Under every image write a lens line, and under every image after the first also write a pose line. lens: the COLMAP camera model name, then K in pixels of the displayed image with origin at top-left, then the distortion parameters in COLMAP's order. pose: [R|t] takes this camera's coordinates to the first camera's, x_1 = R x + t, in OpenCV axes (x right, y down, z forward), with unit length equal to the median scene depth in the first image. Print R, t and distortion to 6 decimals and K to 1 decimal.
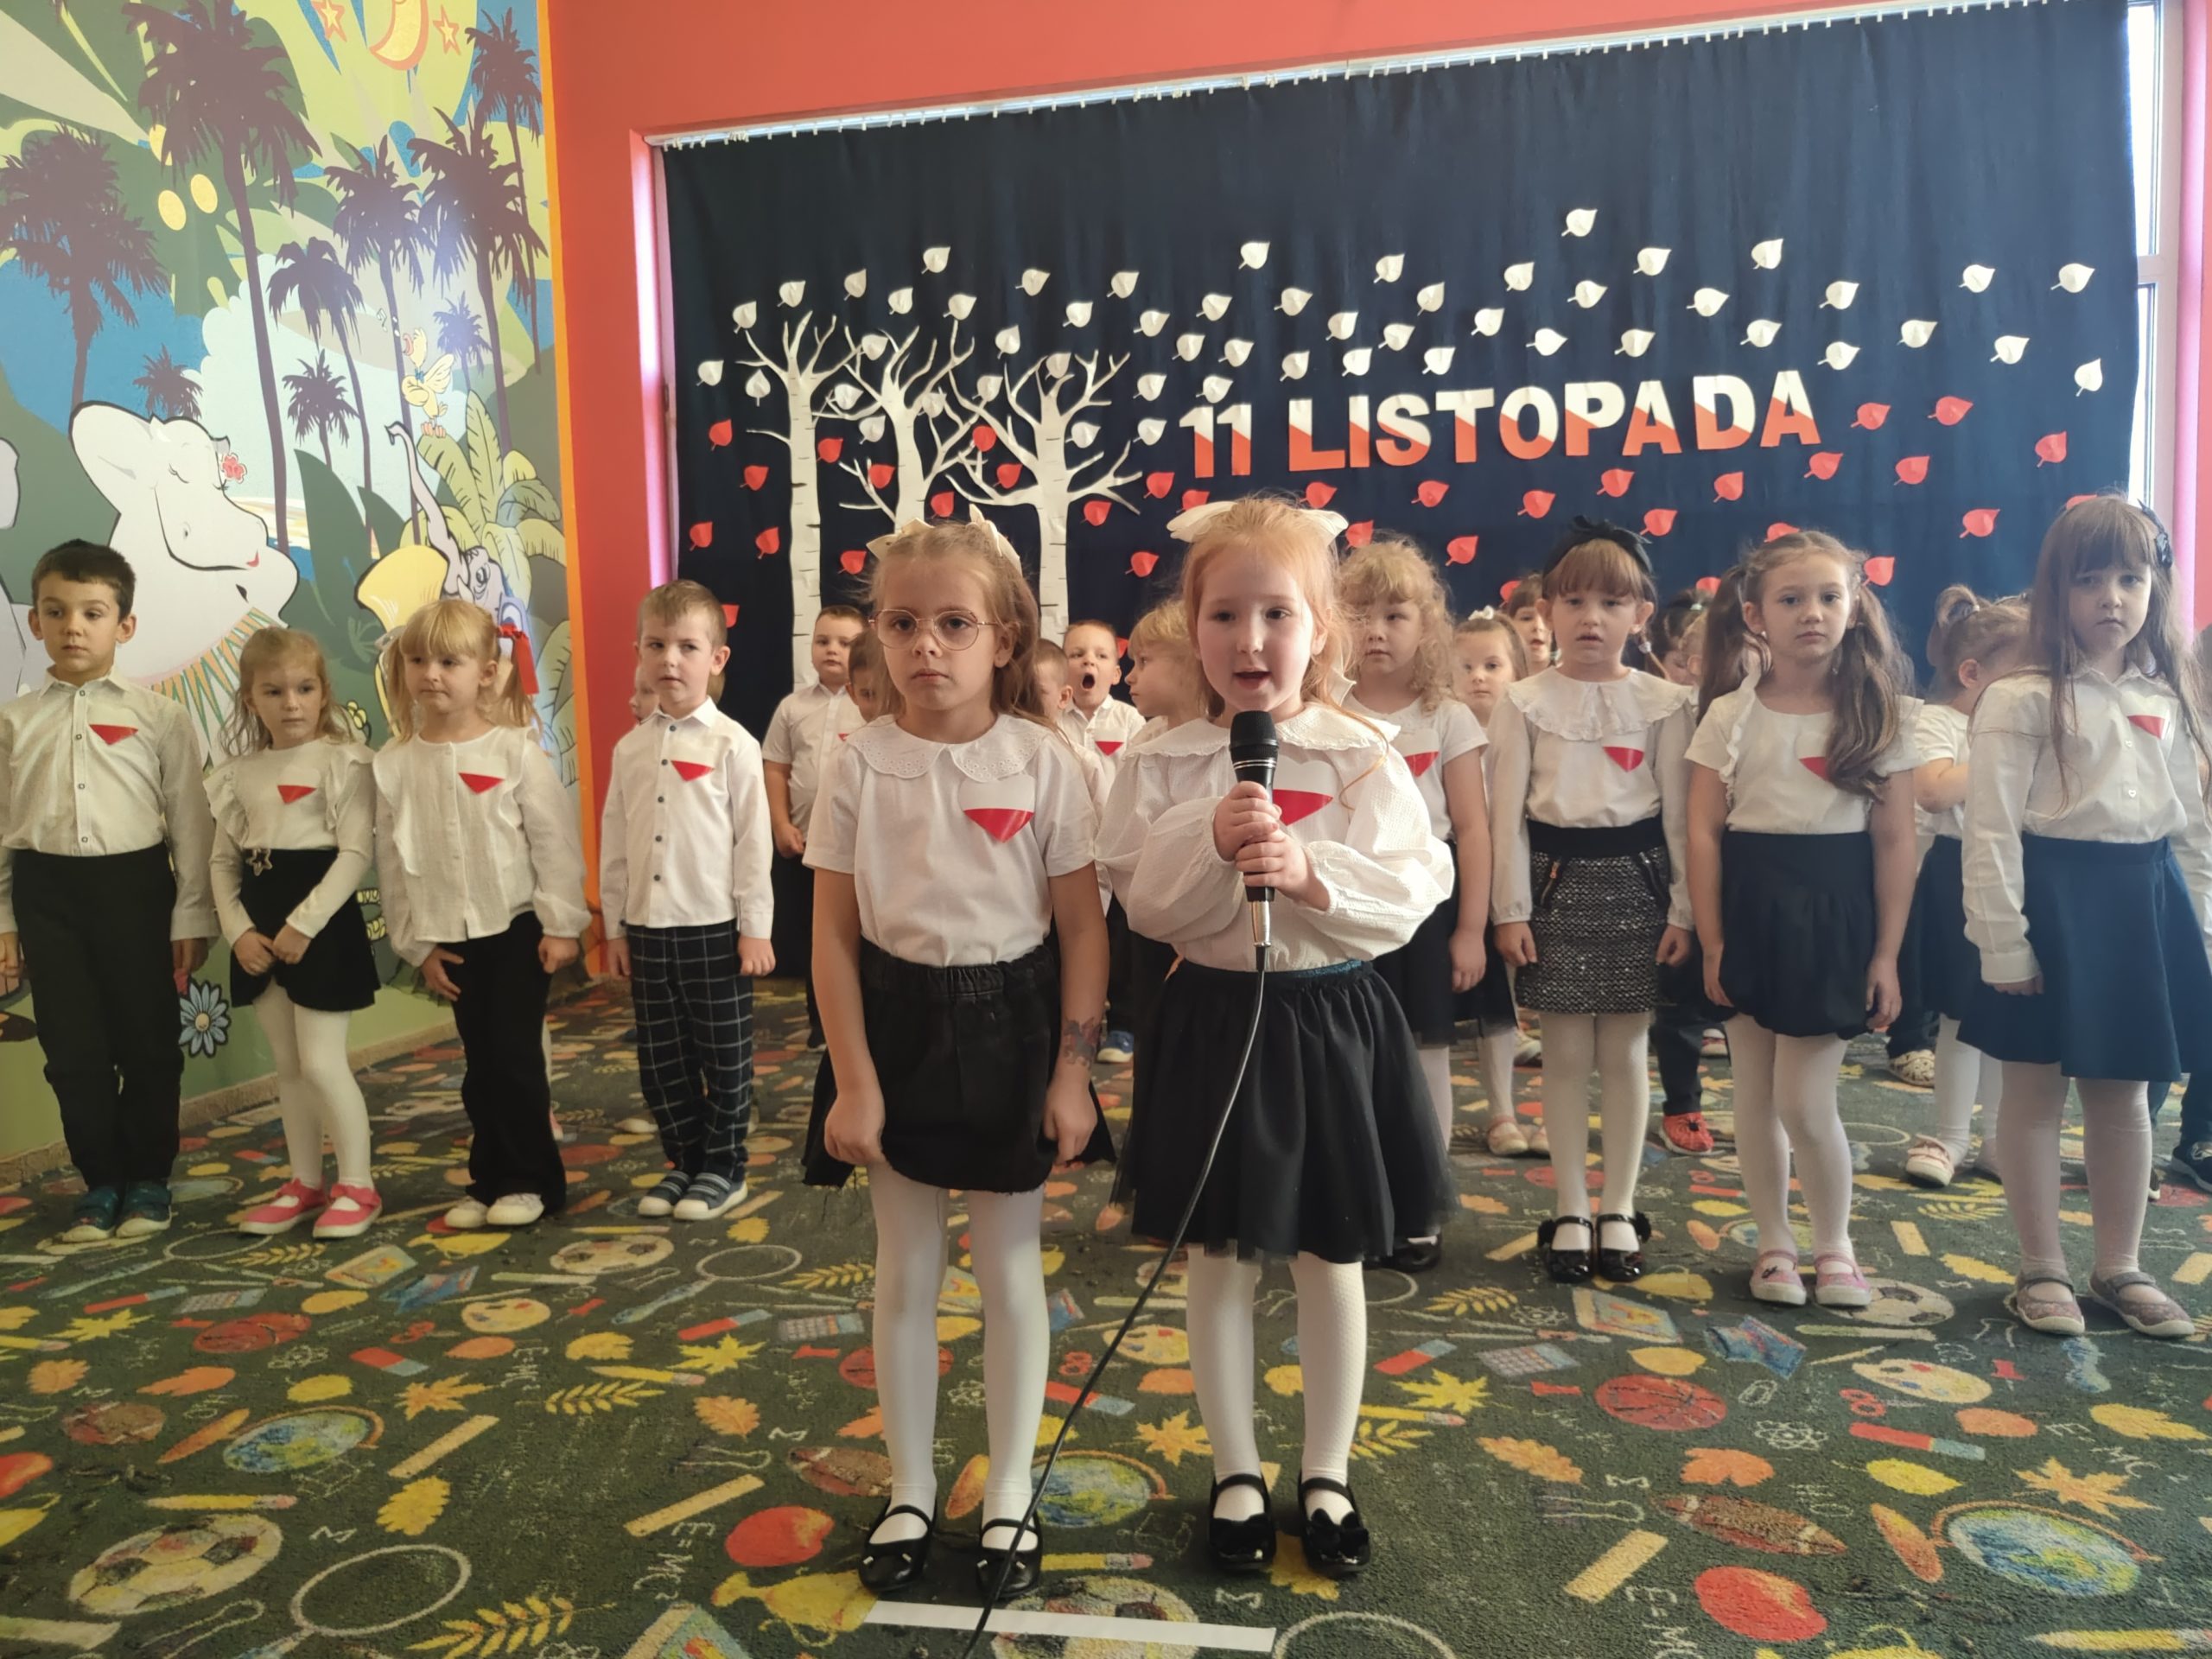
lens RADIAL K [[1540.0, 0, 1103.5], [0, 1540.0, 836.9], [0, 0, 1]] dist [-0.014840, 0.012448]
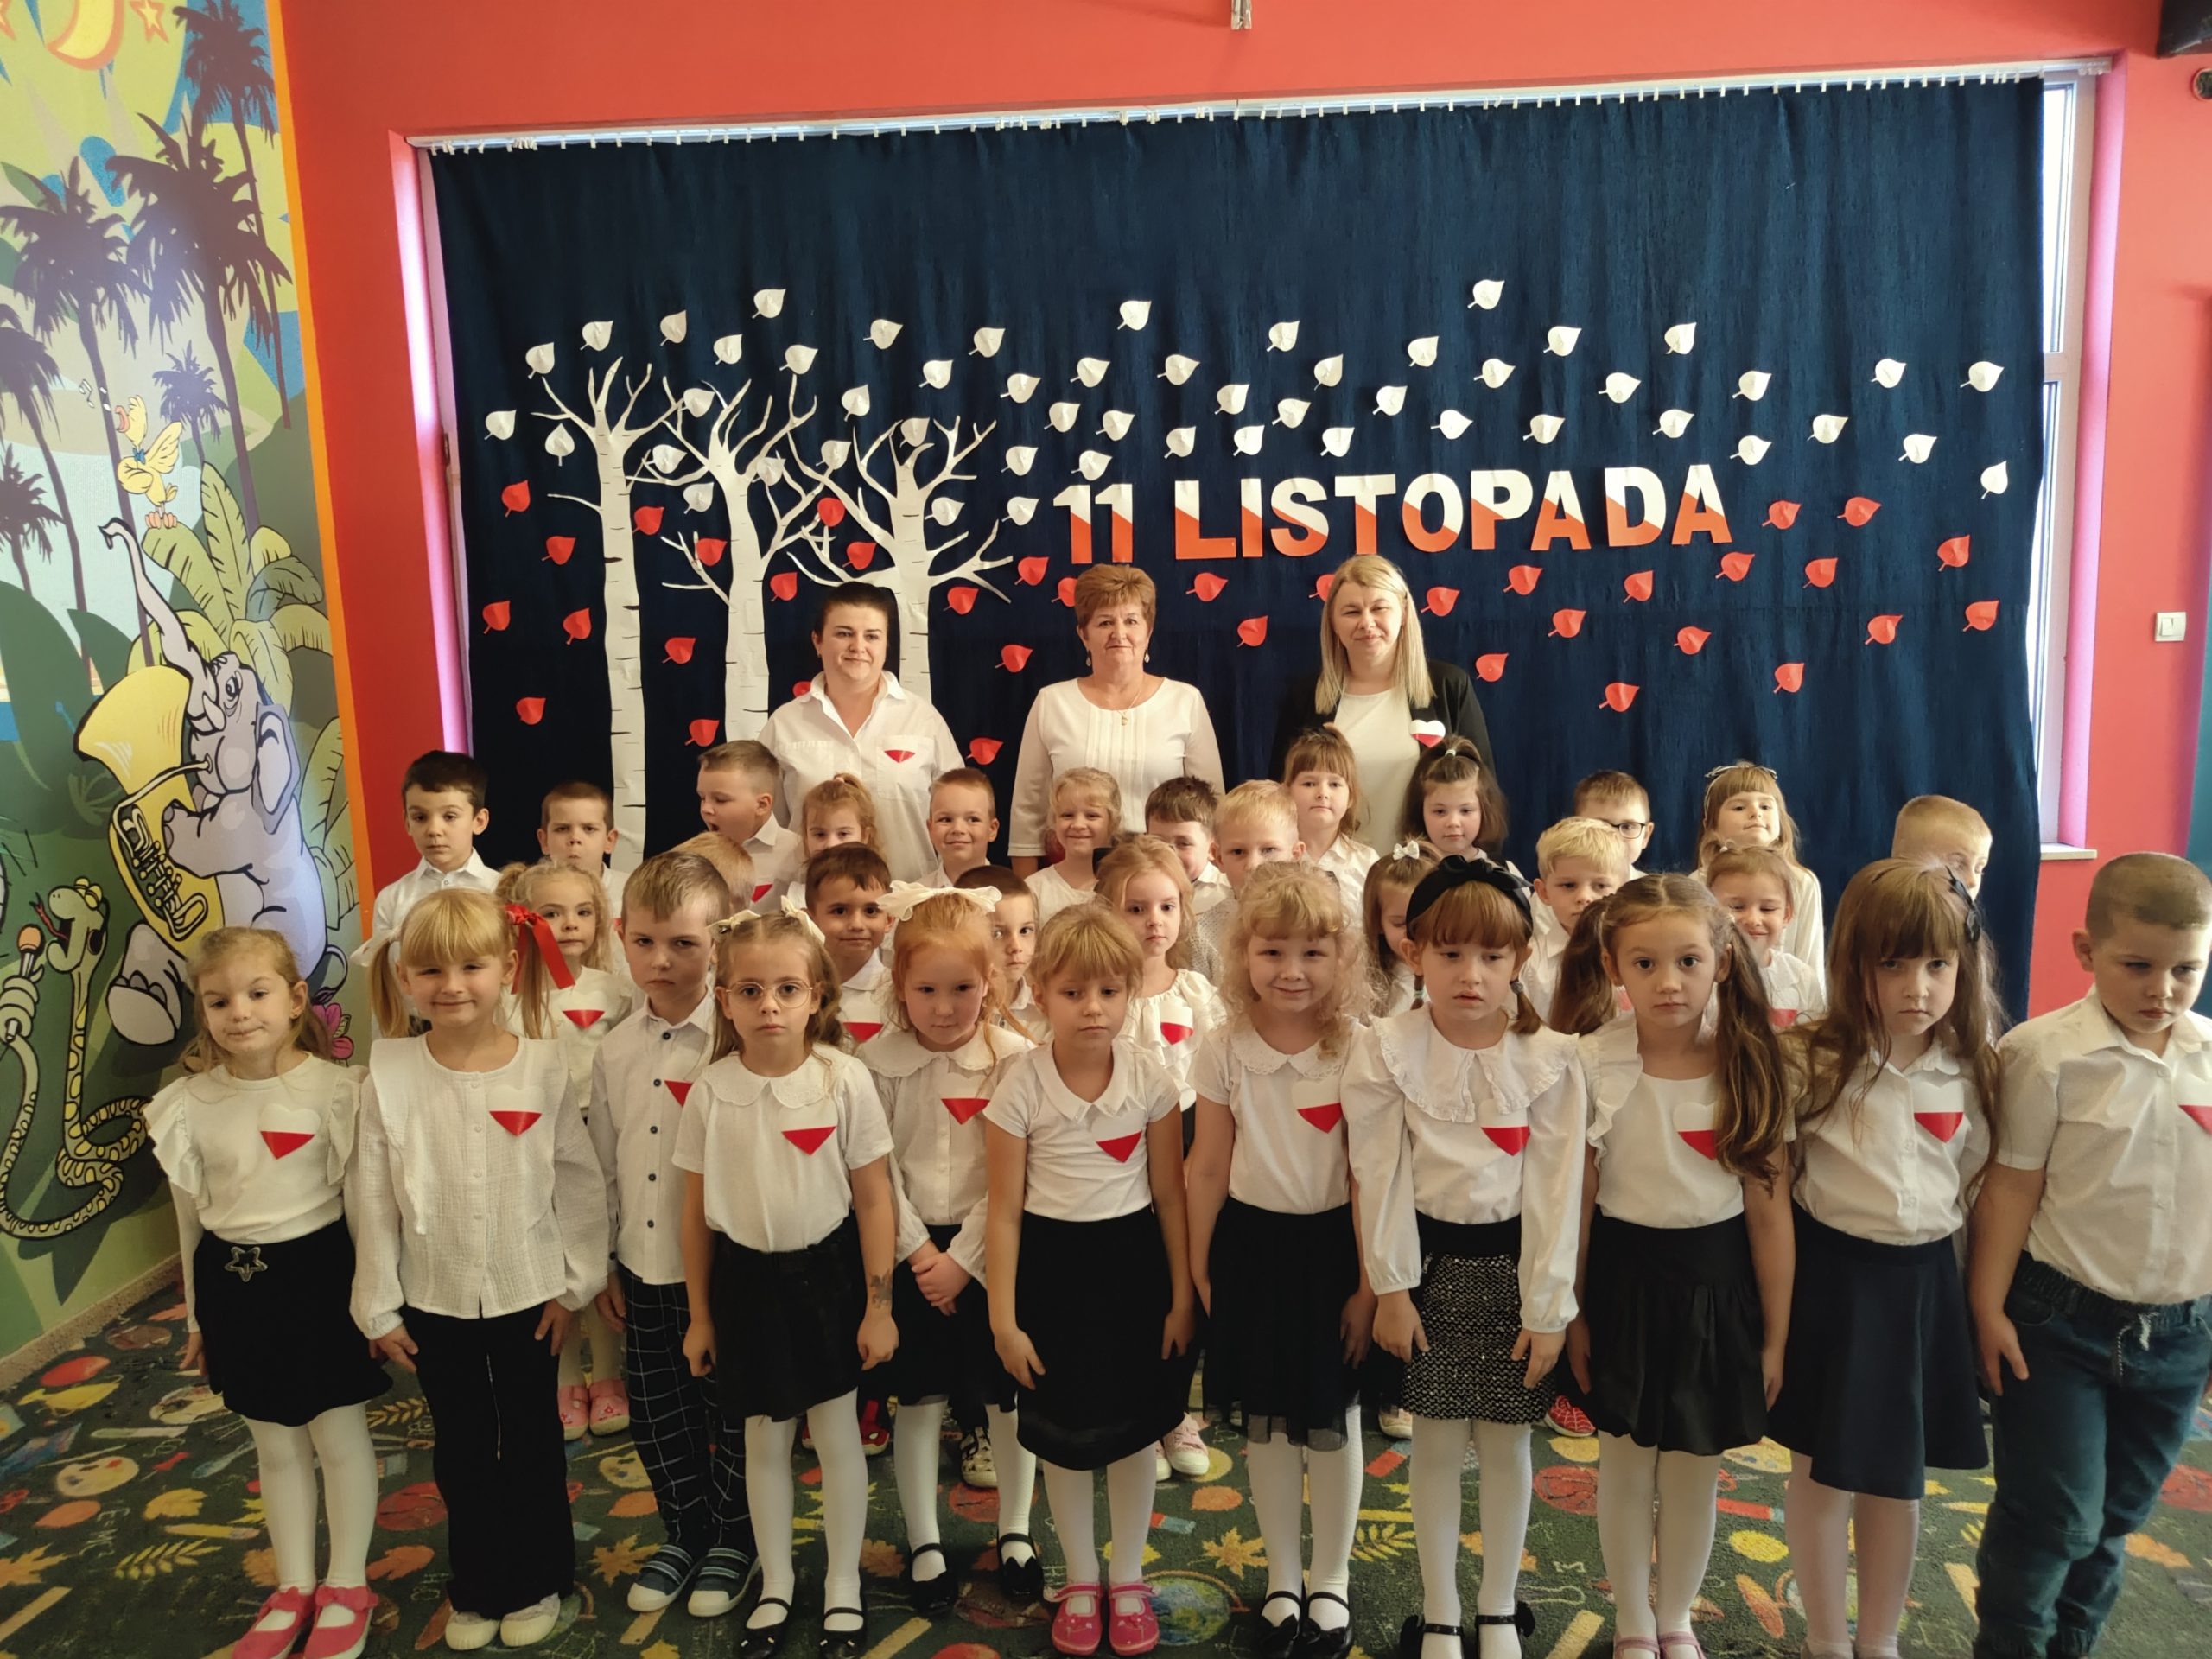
lens RADIAL K [[1551.2, 0, 1108.2], [0, 1551.2, 828.0], [0, 0, 1]] dist [-0.015847, 0.026530]
pose [[0.989095, -0.021747, 0.145666, -0.072131], [0.013684, 0.998330, 0.056130, -0.170253], [-0.146643, -0.053525, 0.987740, 0.122236]]
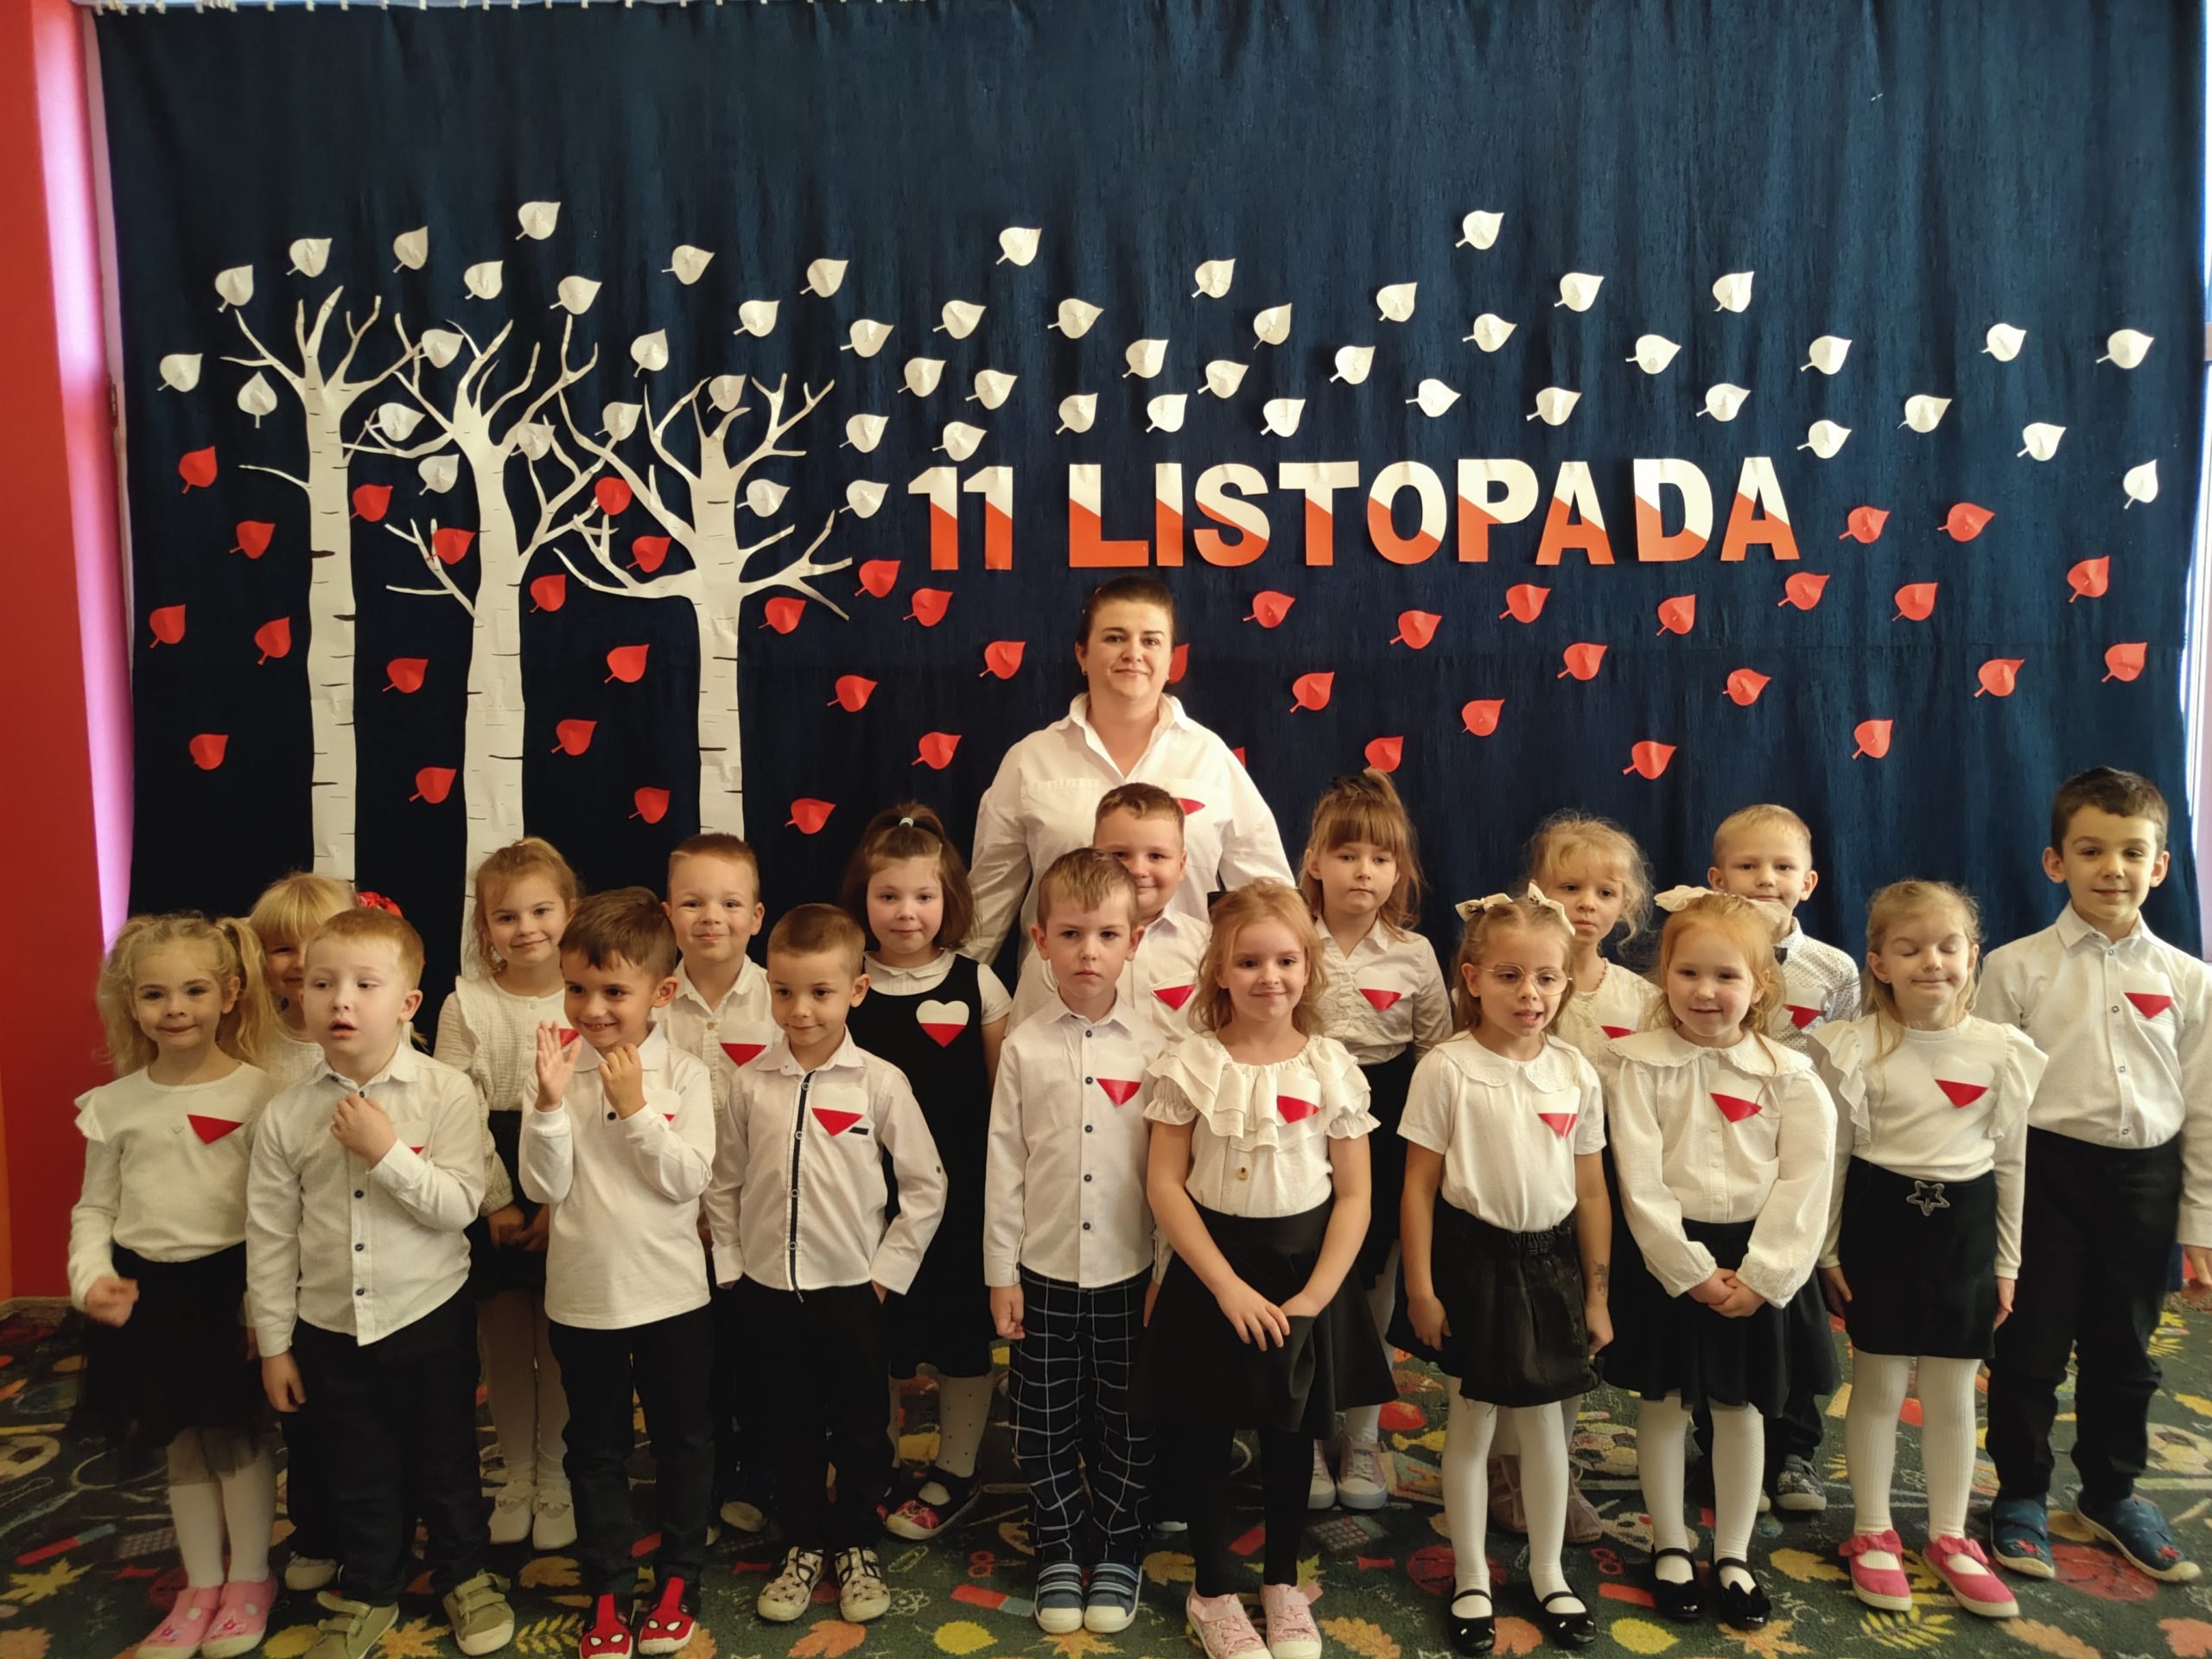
lens RADIAL K [[1533.2, 0, 1103.5], [0, 1533.2, 824.0], [0, 0, 1]] dist [-0.009423, 0.010190]
pose [[0.986115, 0.002980, 0.166035, 0.029827], [-0.004440, 0.999955, 0.008427, -0.167323], [-0.166002, -0.009047, 0.986084, 0.419146]]
